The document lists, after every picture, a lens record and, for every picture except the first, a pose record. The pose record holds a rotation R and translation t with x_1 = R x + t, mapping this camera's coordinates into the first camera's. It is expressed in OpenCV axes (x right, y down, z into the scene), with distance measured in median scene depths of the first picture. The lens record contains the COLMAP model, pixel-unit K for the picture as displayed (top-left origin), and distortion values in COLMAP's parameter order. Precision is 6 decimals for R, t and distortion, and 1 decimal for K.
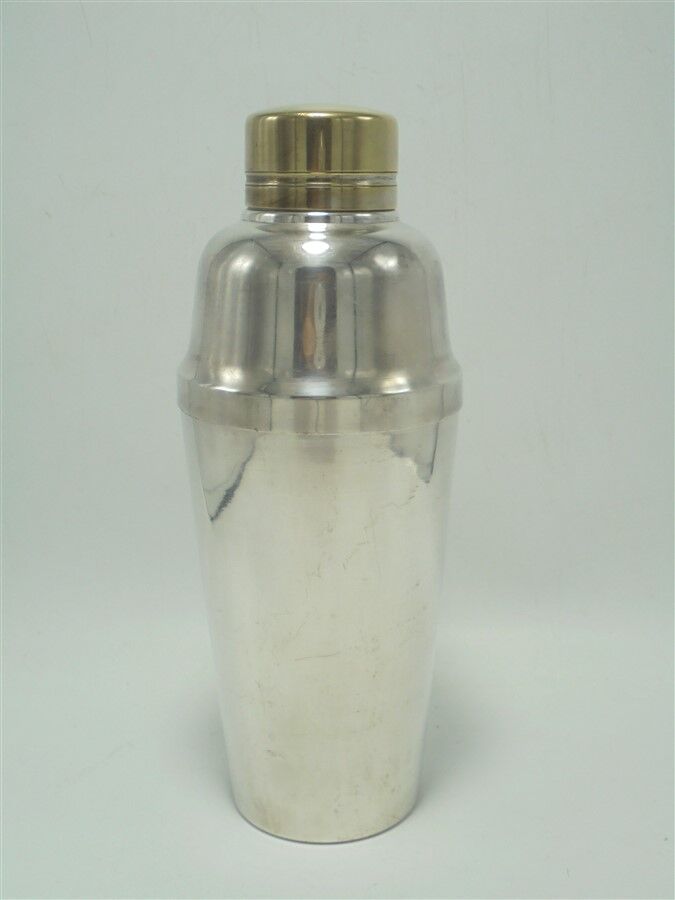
lens RADIAL K [[1084.2, 0, 337.5], [0, 1084.2, 450.0], [0, 0, 1]] dist [0.012907, 0.014920]
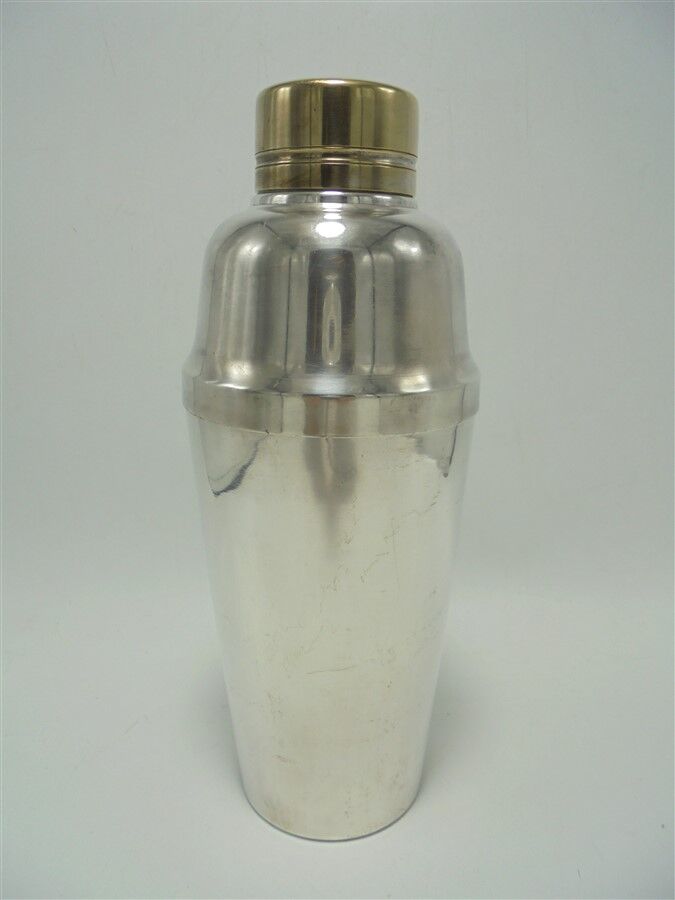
lens RADIAL K [[661.3, 0, 337.5], [0, 661.3, 450.0], [0, 0, 1]] dist [-0.041546, 0.000954]
pose [[0.999588, 0.003902, 0.028449, -0.029870], [-0.004490, 0.999777, 0.020635, -0.013700], [-0.028362, -0.020755, 0.999382, 0.437395]]
